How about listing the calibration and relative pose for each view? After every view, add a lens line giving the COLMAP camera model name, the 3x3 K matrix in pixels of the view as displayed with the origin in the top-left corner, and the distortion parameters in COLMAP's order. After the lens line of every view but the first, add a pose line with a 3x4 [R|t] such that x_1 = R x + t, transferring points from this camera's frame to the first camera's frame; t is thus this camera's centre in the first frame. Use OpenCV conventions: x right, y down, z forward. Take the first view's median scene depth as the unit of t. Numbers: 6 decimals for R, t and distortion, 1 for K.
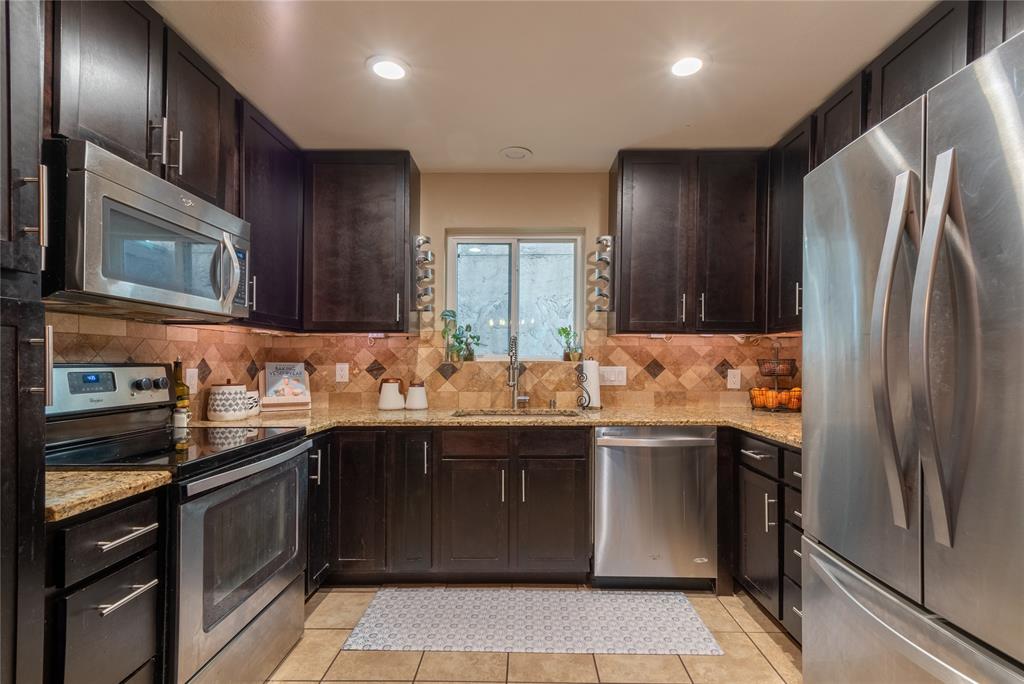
lens RADIAL K [[466.7, 0, 515.0], [0, 466.7, 359.3], [0, 0, 1]] dist [0.000725, 0.000064]
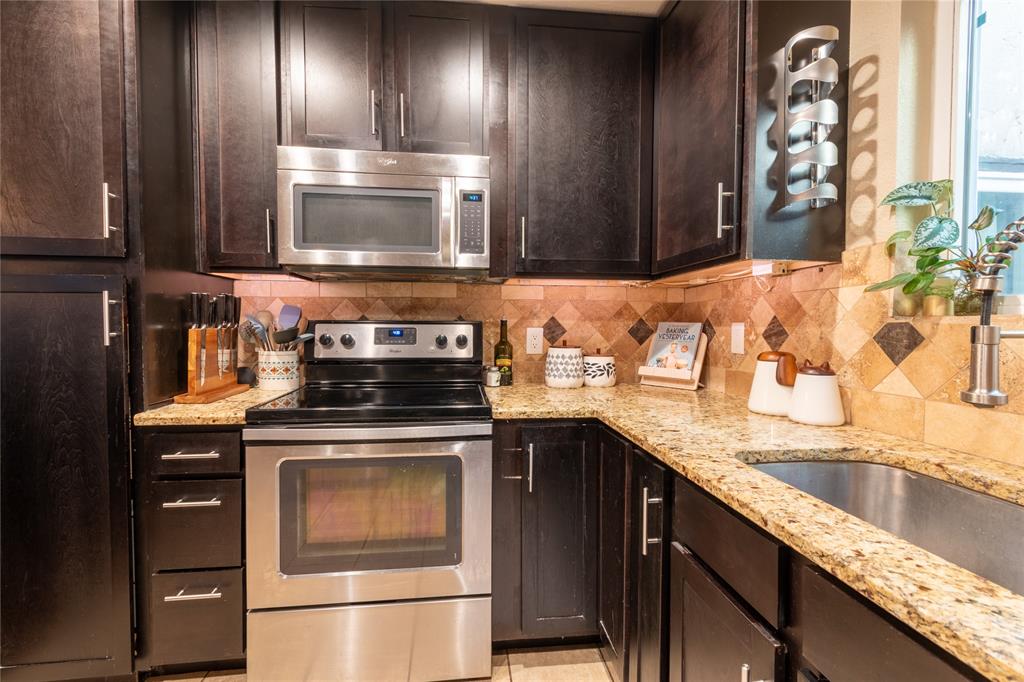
lens RADIAL K [[466.5, 0, 511.0], [0, 466.5, 335.4], [0, 0, 1]] dist [-0.000998, -0.000185]
pose [[0.135409, 0.022499, -0.990534, 0.211062], [0.000223, 0.999741, 0.022738, 0.011581], [0.990790, -0.003300, 0.135369, 0.682069]]
